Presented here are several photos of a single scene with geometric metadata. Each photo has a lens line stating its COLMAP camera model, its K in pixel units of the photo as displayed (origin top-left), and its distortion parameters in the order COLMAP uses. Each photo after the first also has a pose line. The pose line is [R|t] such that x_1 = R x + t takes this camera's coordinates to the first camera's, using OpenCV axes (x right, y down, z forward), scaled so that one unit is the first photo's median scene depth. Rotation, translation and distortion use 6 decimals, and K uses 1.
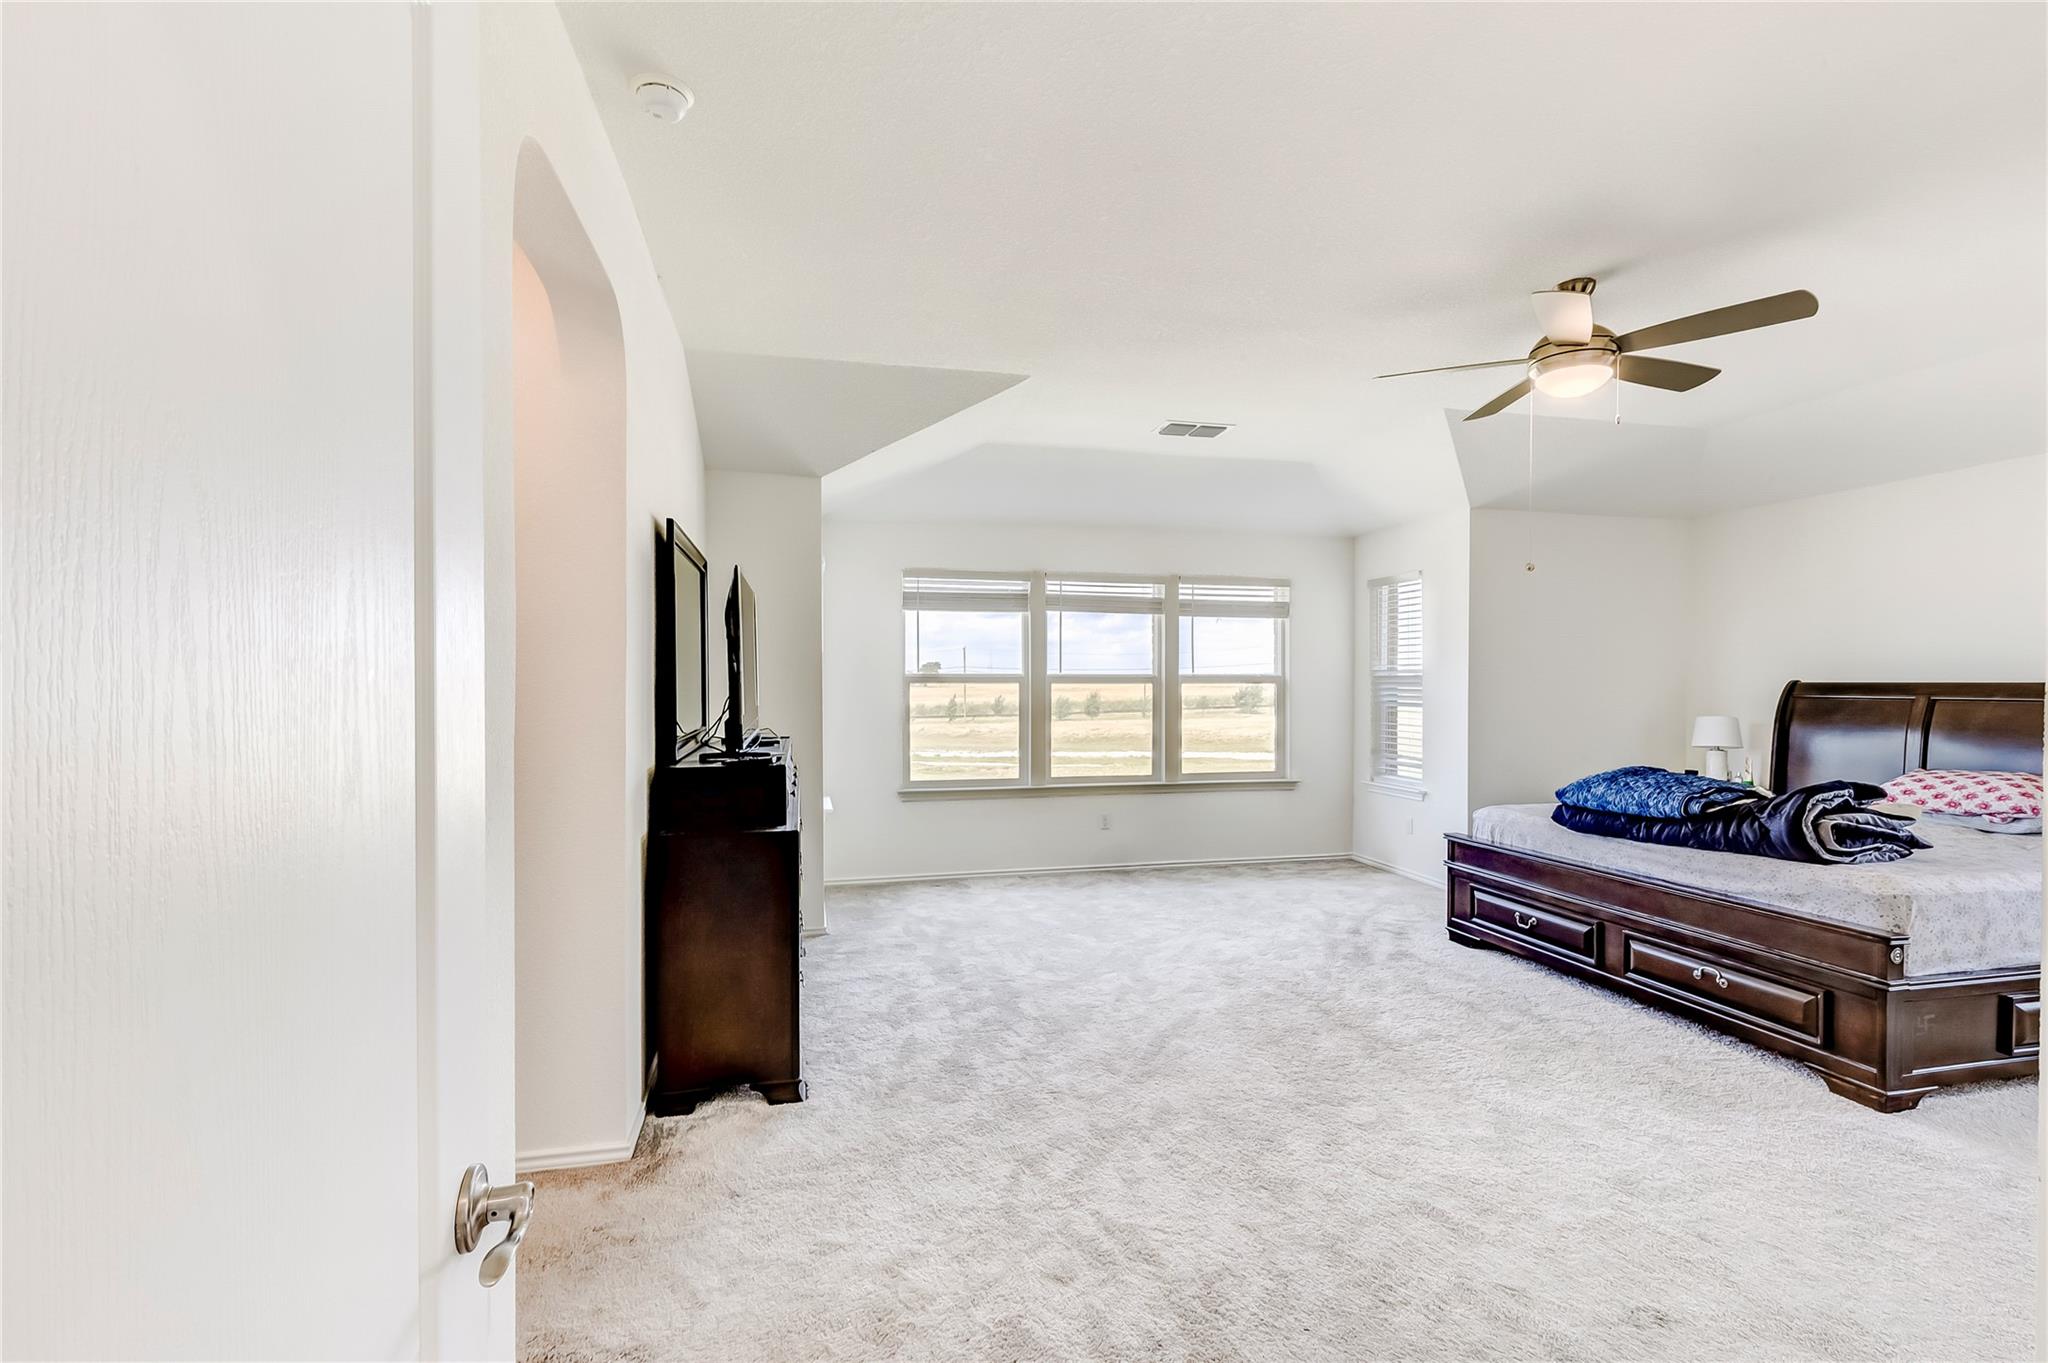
lens RADIAL K [[922.2, 0, 1023.5], [0, 922.2, 687.3], [0, 0, 1]] dist [0.001330, 0.000021]
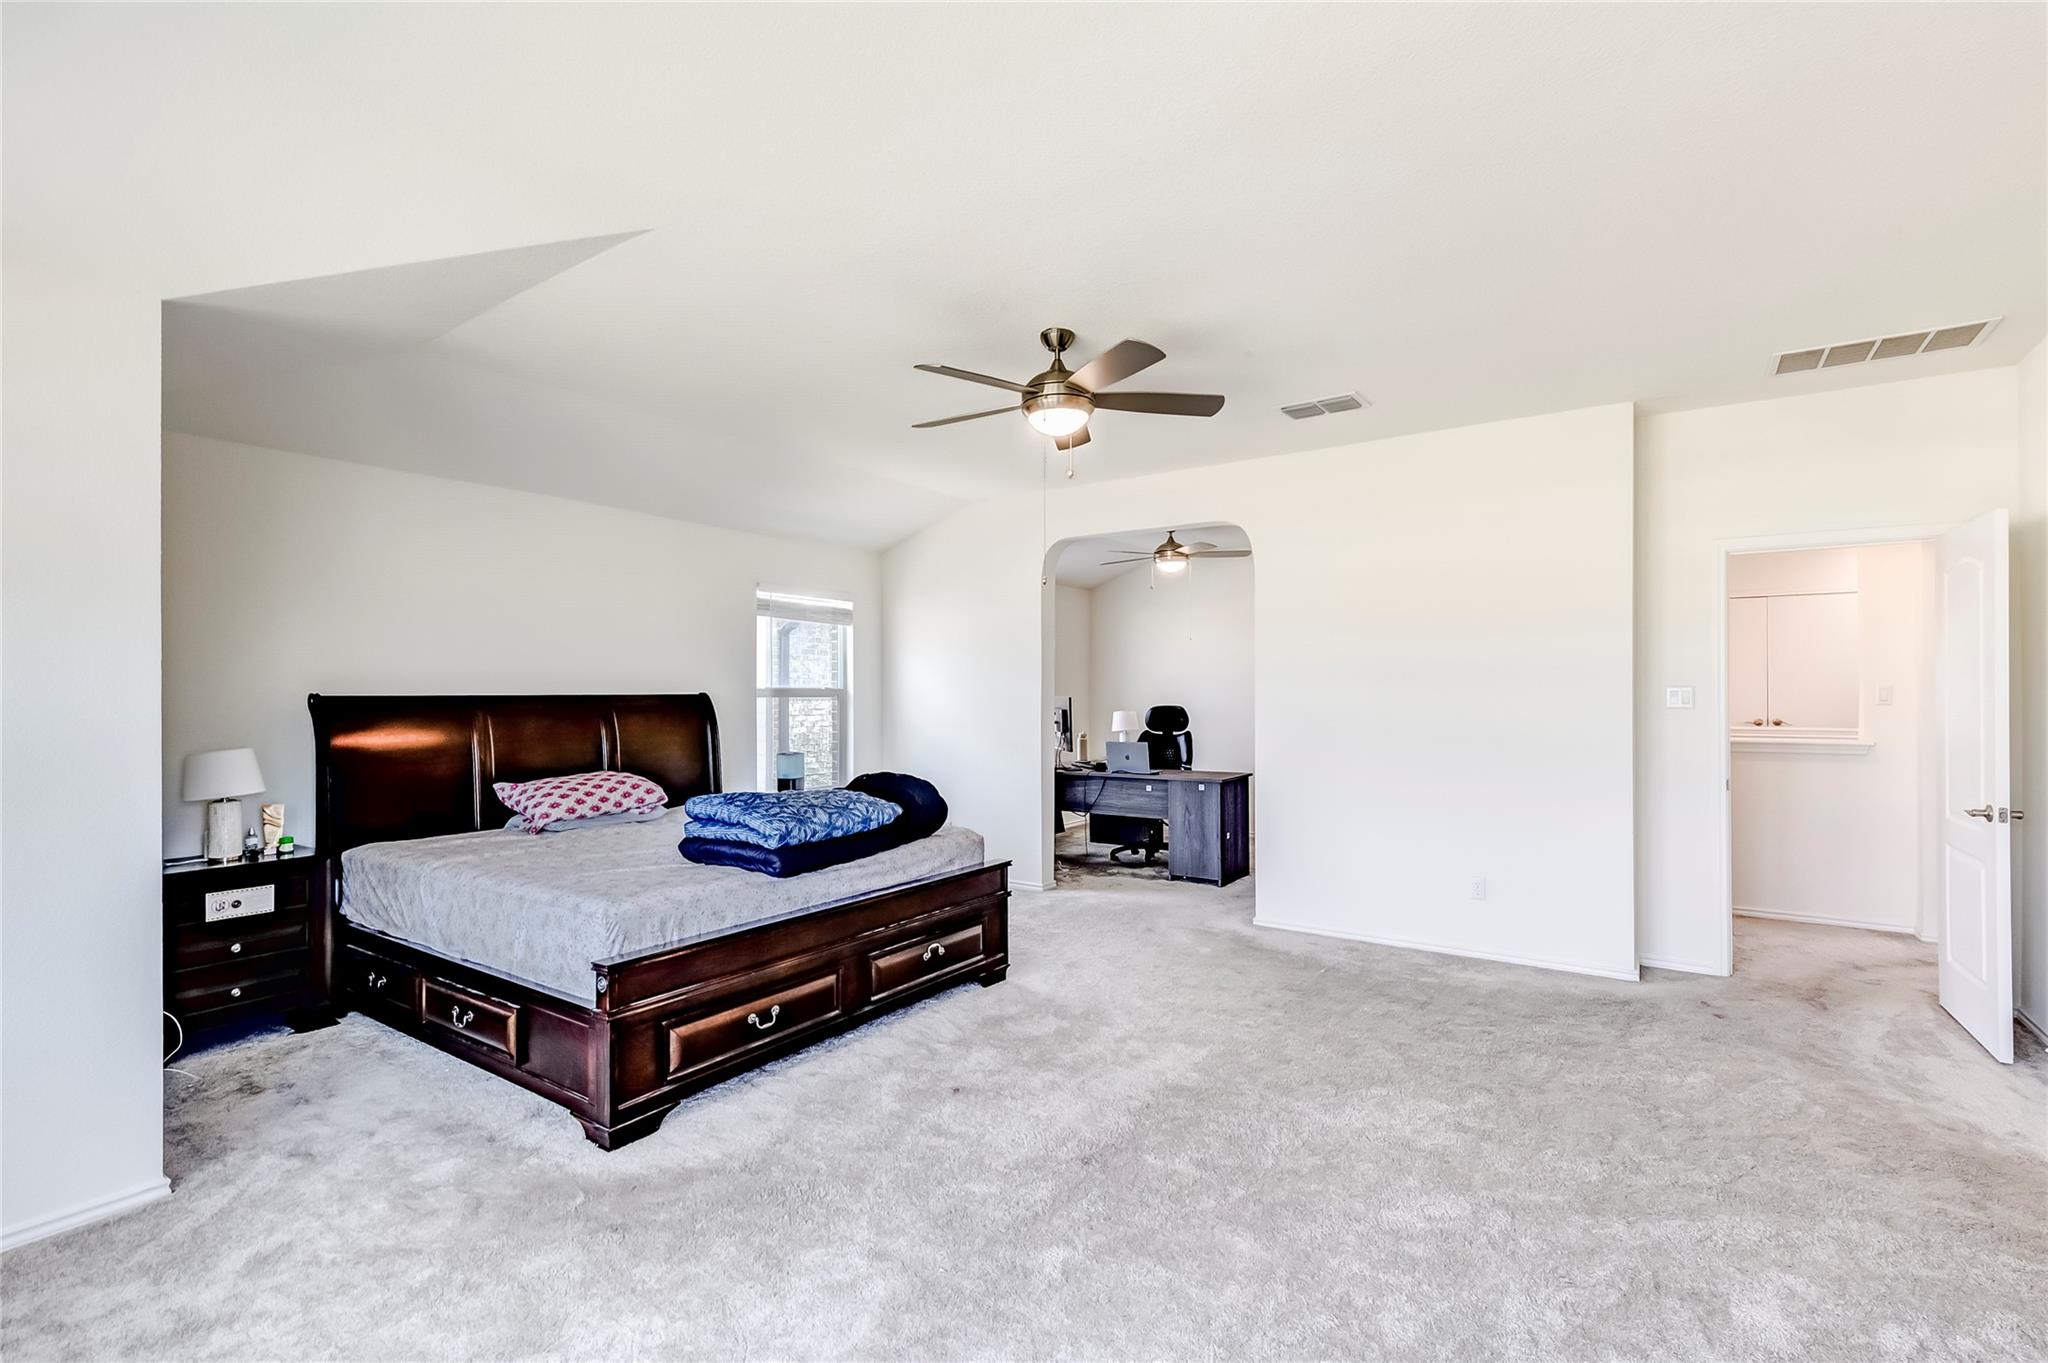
lens RADIAL K [[942.3, 0, 1024.0], [0, 942.3, 681.5], [0, 0, 1]] dist [0.003521, 0.000233]
pose [[-0.667594, 0.008195, 0.744481, -0.172316], [0.006188, 0.999966, -0.005459, -0.012283], [-0.744500, 0.000963, -0.667622, 1.441282]]
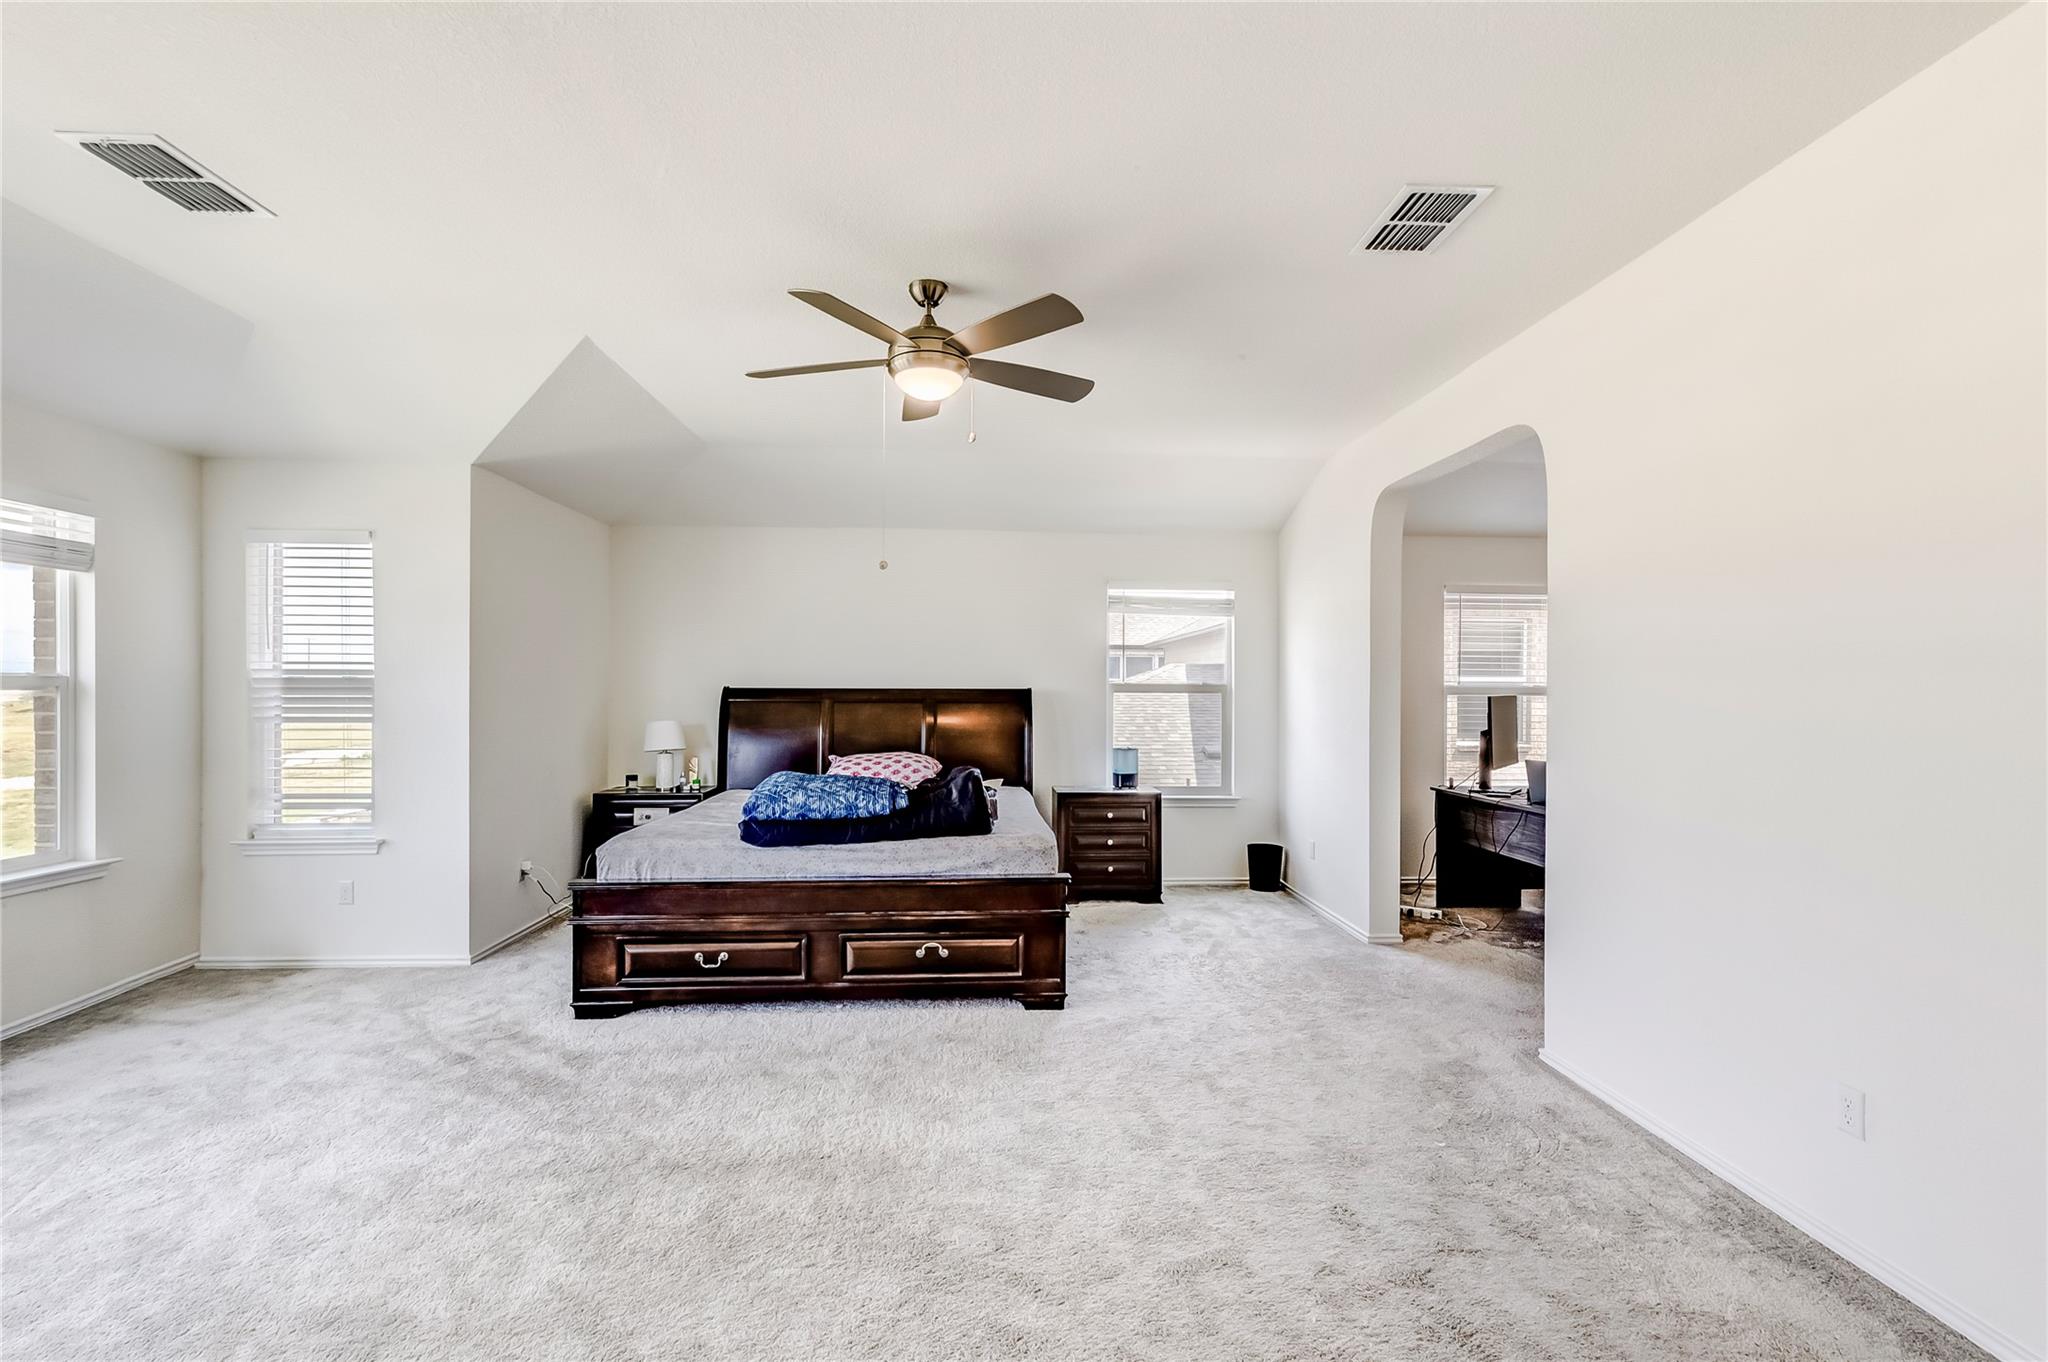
lens RADIAL K [[922.2, 0, 1023.5], [0, 922.2, 686.8], [0, 0, 1]] dist [0.001330, 0.000021]
pose [[0.174127, 0.002306, 0.984721, -0.288248], [0.004017, 0.999987, -0.003052, -0.003038], [-0.984715, 0.004487, 0.174115, 0.590328]]
